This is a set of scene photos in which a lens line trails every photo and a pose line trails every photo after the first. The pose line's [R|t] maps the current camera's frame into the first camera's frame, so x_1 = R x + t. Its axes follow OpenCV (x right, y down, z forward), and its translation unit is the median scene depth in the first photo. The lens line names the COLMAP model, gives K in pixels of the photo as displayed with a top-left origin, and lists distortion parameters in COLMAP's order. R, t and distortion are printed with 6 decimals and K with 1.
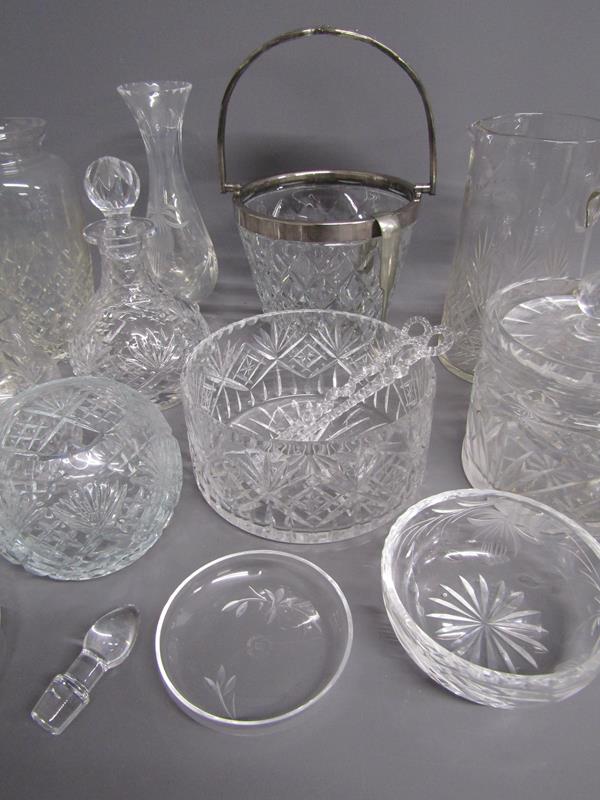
lens RADIAL K [[584.2, 0, 298.8], [0, 584.2, 402.6], [0, 0, 1]] dist [-0.029117, 0.016579]
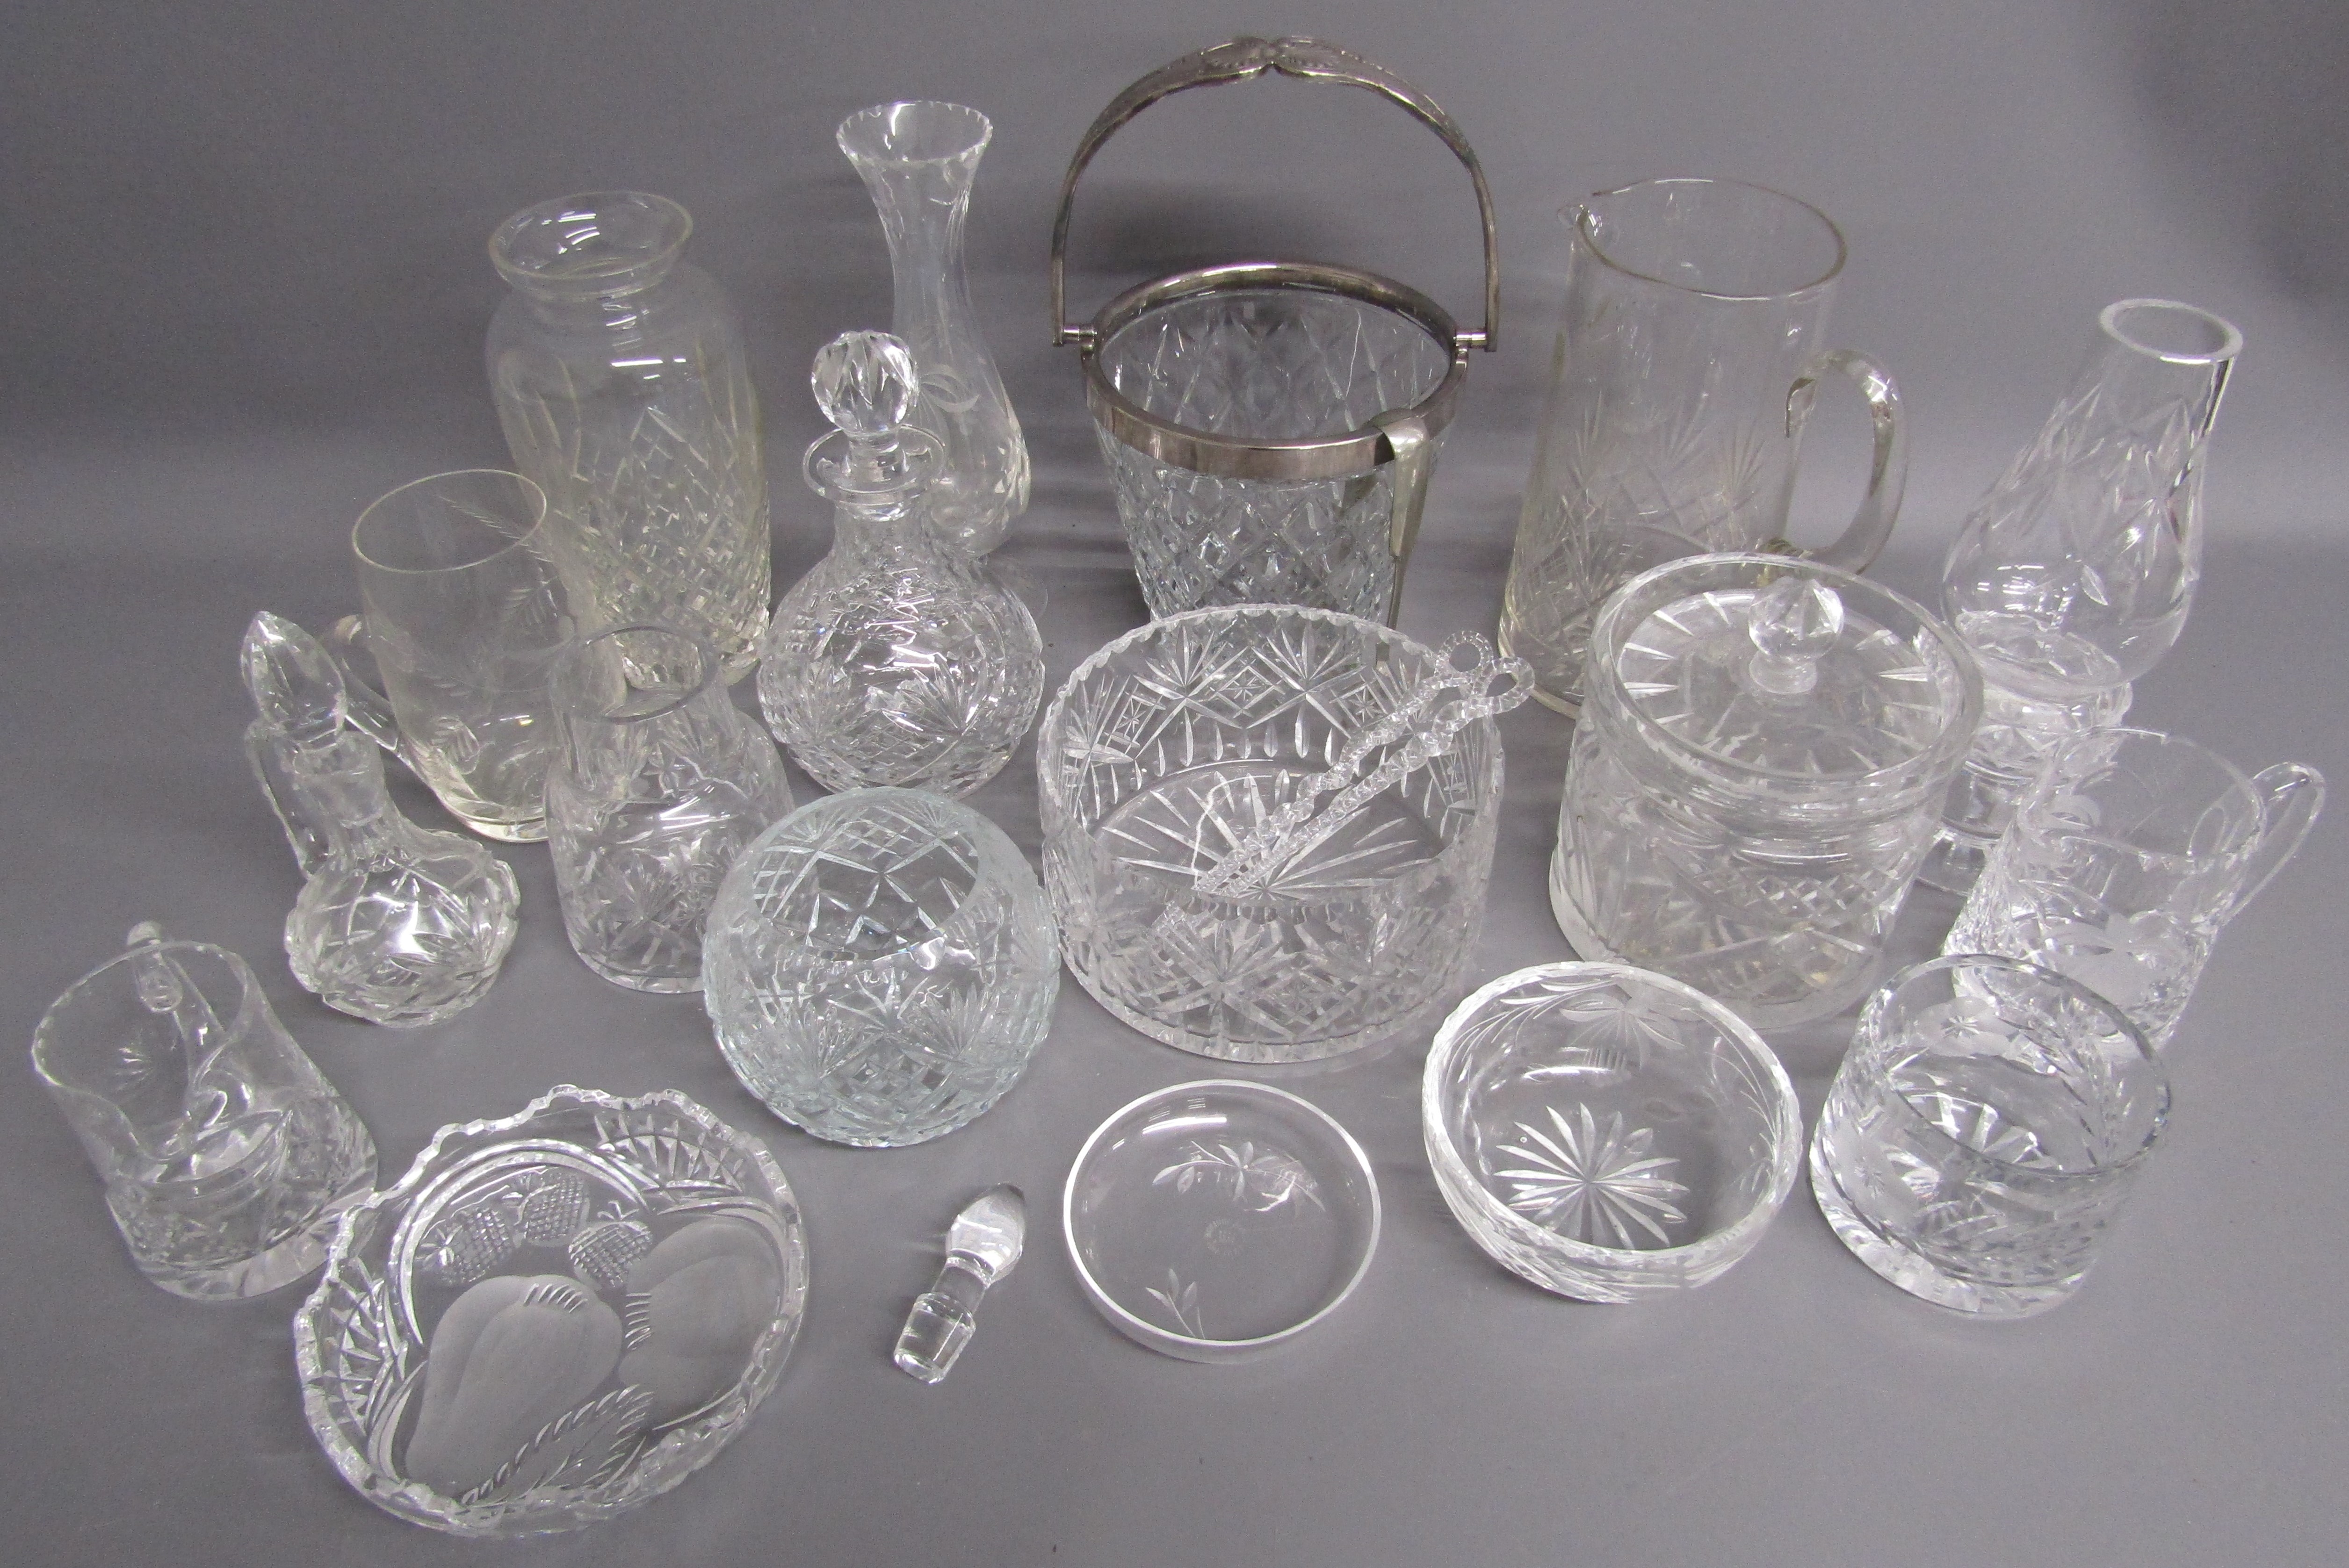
lens RADIAL K [[1745.2, 0, 1193.4], [0, 1745.2, 789.3], [0, 0, 1]] dist [-0.023263, -0.009060]
pose [[0.996496, -0.034679, 0.076116, -0.176281], [0.025253, 0.992273, 0.121478, -0.211514], [-0.079741, -0.119131, 0.989671, -0.588353]]
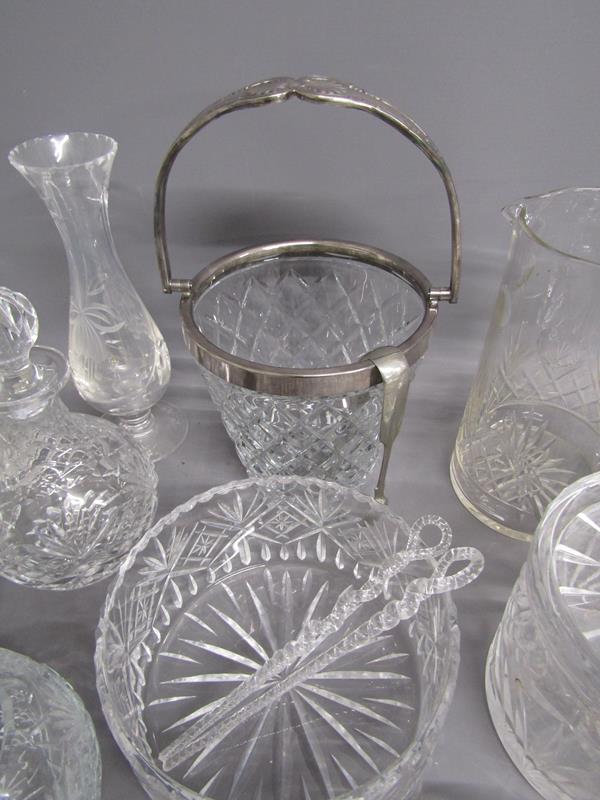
lens RADIAL K [[584.2, 0, 292.1], [0, 584.2, 402.9], [0, 0, 1]] dist [-0.029117, 0.016579]
pose [[0.999986, -0.004960, 0.001639, 0.031581], [0.004752, 0.994022, 0.109080, -0.378675], [-0.002170, -0.109070, 0.994032, 0.316119]]
